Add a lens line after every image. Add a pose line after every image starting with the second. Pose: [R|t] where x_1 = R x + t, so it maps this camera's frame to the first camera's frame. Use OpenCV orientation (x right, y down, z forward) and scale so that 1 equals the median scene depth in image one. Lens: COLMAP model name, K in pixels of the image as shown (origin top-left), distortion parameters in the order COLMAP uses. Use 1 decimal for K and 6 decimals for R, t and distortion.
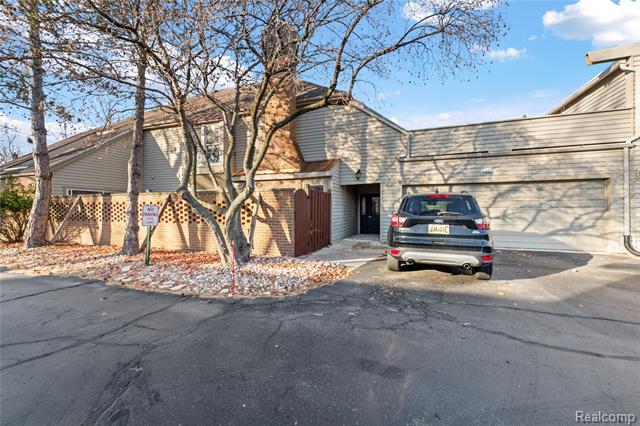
lens RADIAL K [[257.0, 0, 321.6], [0, 257.0, 205.3], [0, 0, 1]] dist [0.007932, -0.000139]
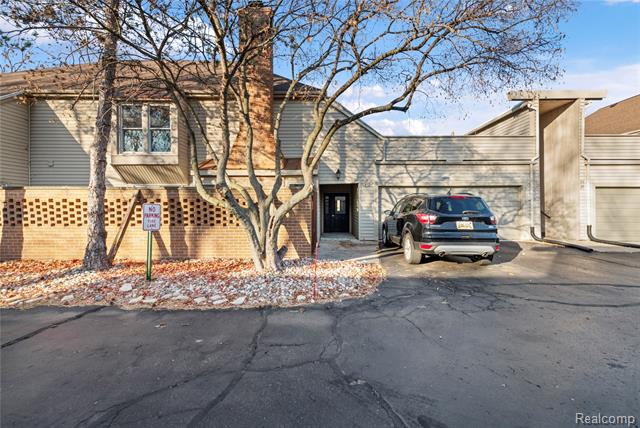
lens RADIAL K [[265.8, 0, 320.6], [0, 265.8, 204.0], [0, 0, 1]] dist [0.010151, -0.000097]
pose [[0.937192, 0.005220, 0.348775, -0.370456], [-0.004728, 0.999986, -0.002261, 0.000045], [-0.348782, 0.000470, 0.937204, 0.049034]]
